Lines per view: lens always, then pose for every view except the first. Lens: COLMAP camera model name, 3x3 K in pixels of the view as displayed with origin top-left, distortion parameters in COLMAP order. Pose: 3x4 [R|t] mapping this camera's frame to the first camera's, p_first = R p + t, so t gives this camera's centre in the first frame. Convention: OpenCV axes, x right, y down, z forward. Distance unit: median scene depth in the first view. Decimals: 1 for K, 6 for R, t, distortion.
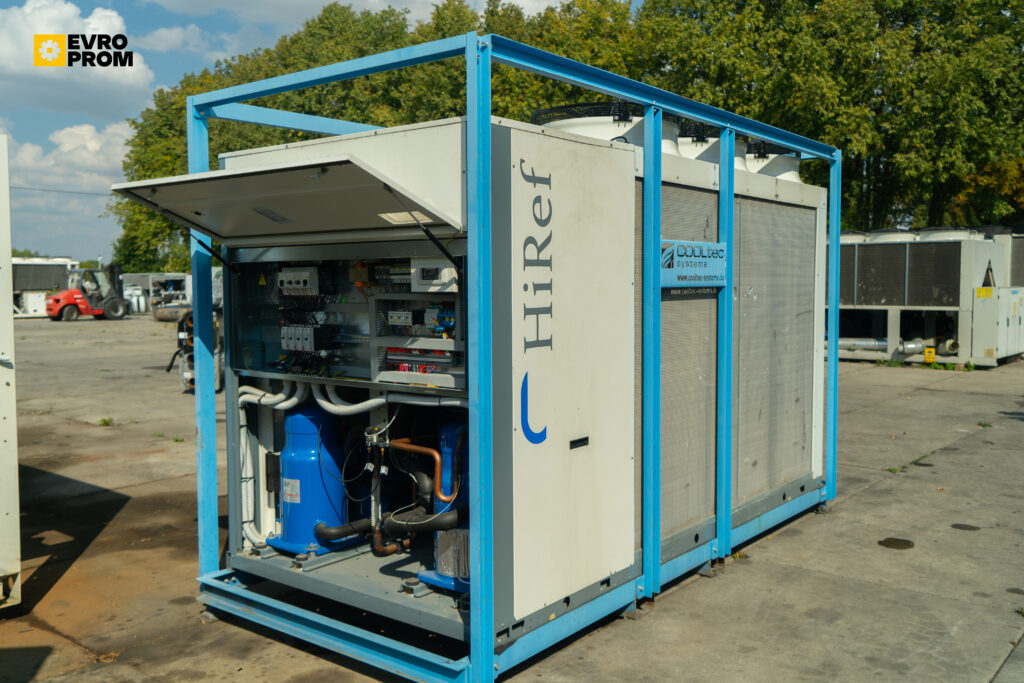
lens RADIAL K [[927.1, 0, 509.3], [0, 927.1, 337.7], [0, 0, 1]] dist [-0.010714, 0.026086]
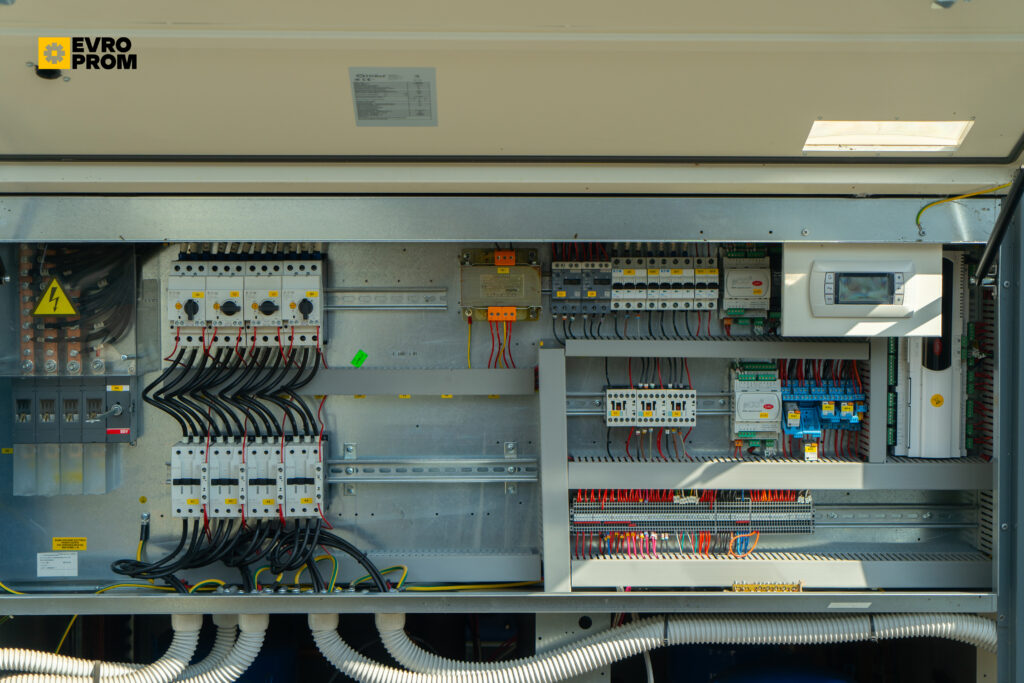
lens RADIAL K [[1820.3, 0, 515.5], [0, 1820.3, 340.2], [0, 0, 1]] dist [0.036483, 0.000000]
pose [[0.761963, -0.010736, 0.647532, -0.574846], [0.033804, 0.999159, -0.023211, -0.030490], [-0.646738, 0.039575, 0.761685, 0.458293]]
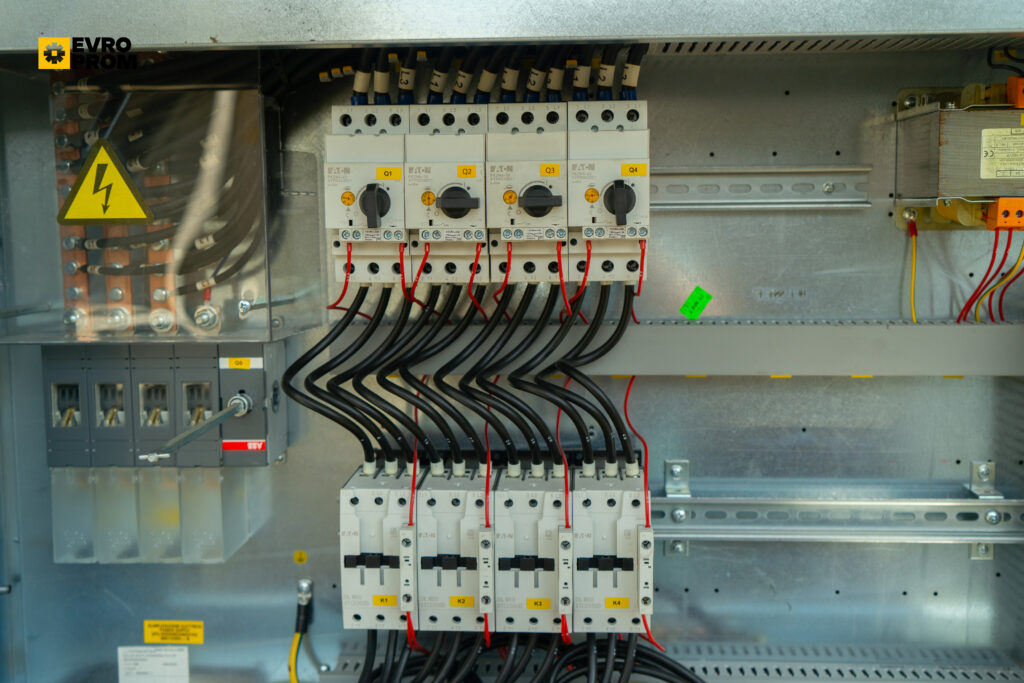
lens RADIAL K [[1022.5, 0, 519.5], [0, 1022.5, 340.4], [0, 0, 1]] dist [-0.001957, 0.000000]
pose [[0.804683, -0.061150, 0.590547, -0.329869], [0.035630, 0.997863, 0.054777, -0.046140], [-0.592635, -0.023036, 0.805142, 0.866882]]
